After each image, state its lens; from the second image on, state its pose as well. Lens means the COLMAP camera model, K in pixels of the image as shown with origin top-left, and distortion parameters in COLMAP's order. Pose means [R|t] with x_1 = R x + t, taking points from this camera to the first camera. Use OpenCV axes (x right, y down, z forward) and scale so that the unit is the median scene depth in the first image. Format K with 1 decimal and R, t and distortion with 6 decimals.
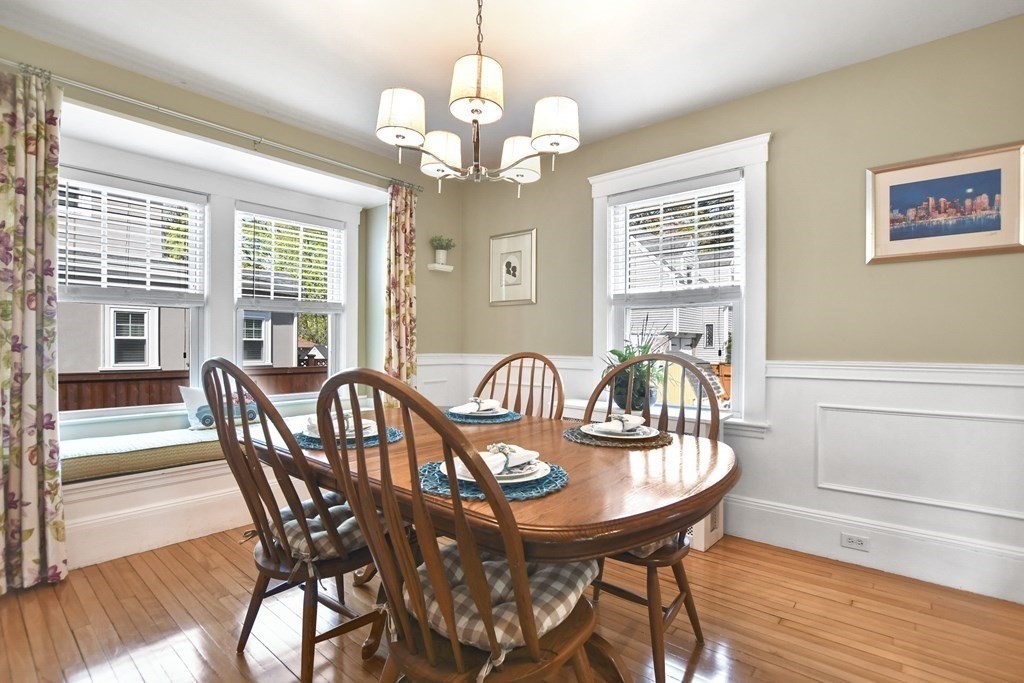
lens RADIAL K [[485.6, 0, 506.8], [0, 485.6, 343.2], [0, 0, 1]] dist [-0.027939, 0.003950]
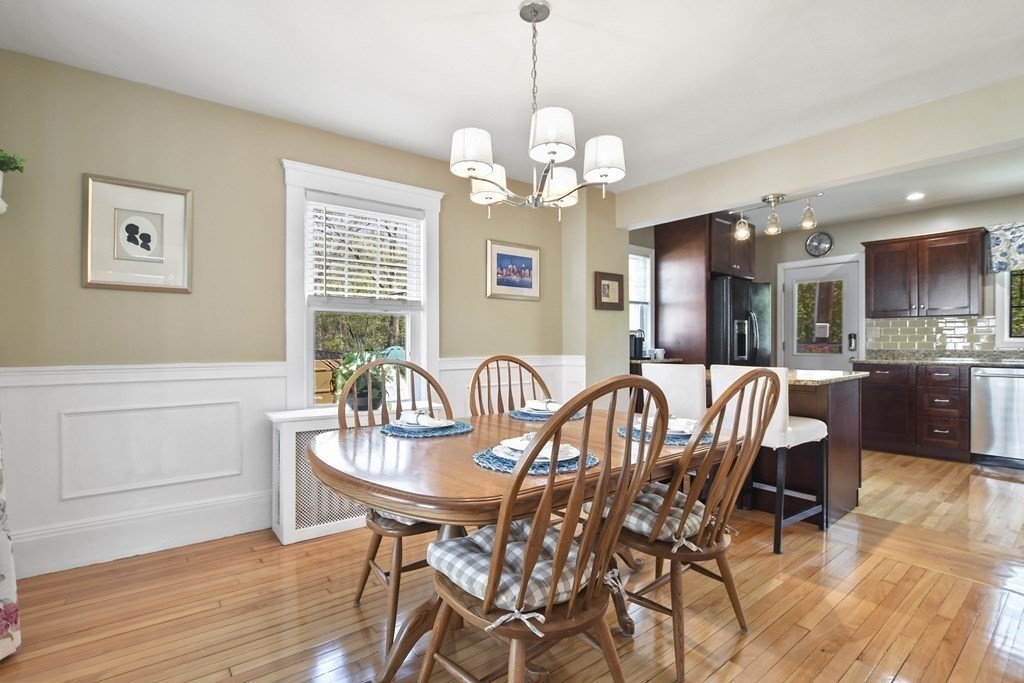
lens RADIAL K [[485.6, 0, 508.8], [0, 485.6, 345.2], [0, 0, 1]] dist [-0.027939, 0.003950]
pose [[0.197877, -0.006533, 0.980205, -0.874462], [0.001612, 0.999979, 0.006340, -0.011195], [-0.980225, 0.000326, 0.197884, 0.606493]]
